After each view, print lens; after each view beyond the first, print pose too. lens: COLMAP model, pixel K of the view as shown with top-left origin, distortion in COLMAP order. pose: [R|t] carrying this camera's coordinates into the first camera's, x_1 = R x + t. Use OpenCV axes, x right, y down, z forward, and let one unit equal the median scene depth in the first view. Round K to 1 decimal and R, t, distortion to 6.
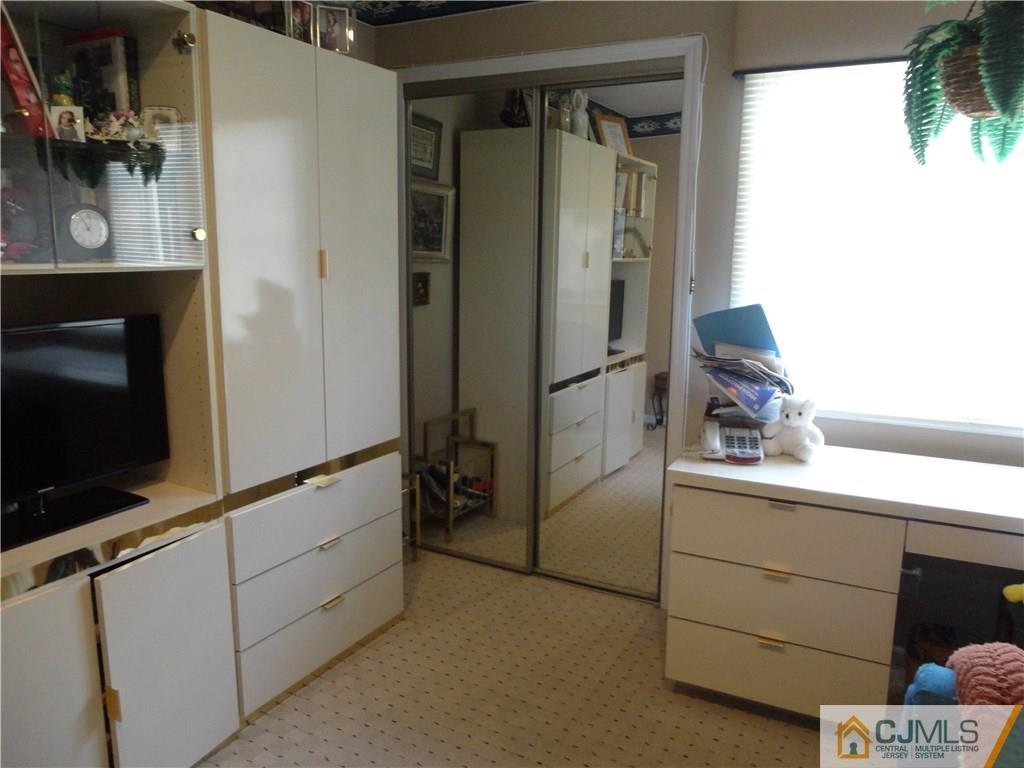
lens RADIAL K [[746.5, 0, 510.9], [0, 746.5, 385.4], [0, 0, 1]] dist [-0.016100, 0.010156]
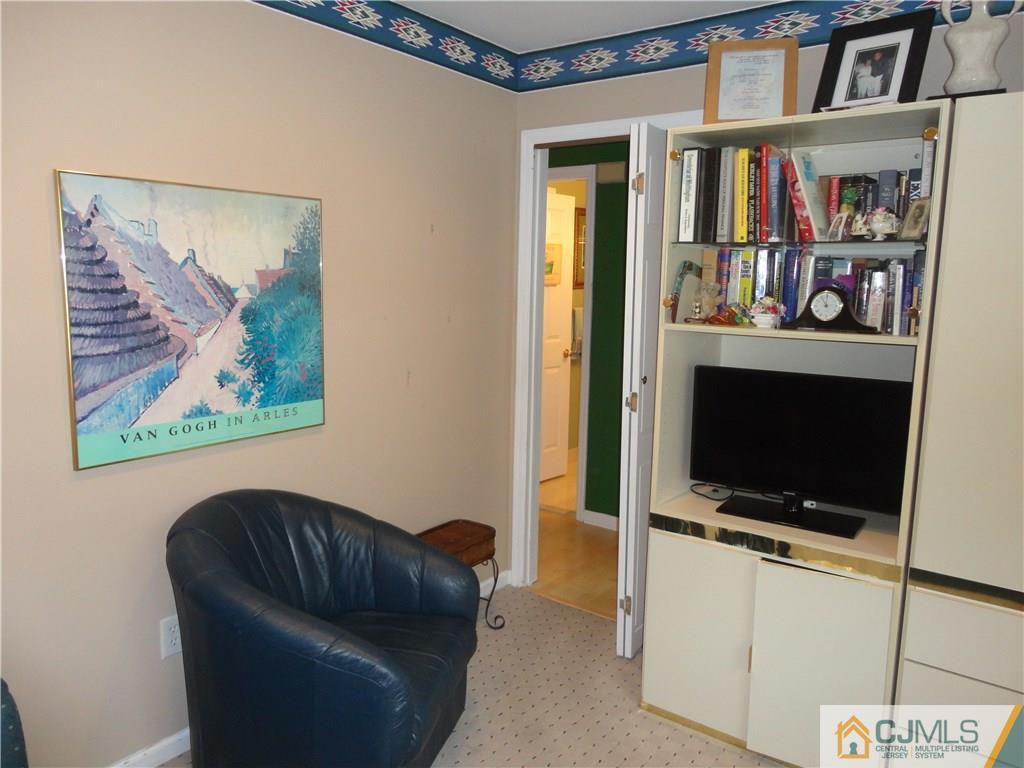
lens RADIAL K [[746.5, 0, 510.9], [0, 746.5, 385.4], [0, 0, 1]] dist [-0.016100, 0.010156]
pose [[-0.136793, 0.131377, -0.981849, 0.668202], [-0.195187, 0.968161, 0.156739, -0.146574], [0.971180, 0.213085, -0.106794, 0.538517]]
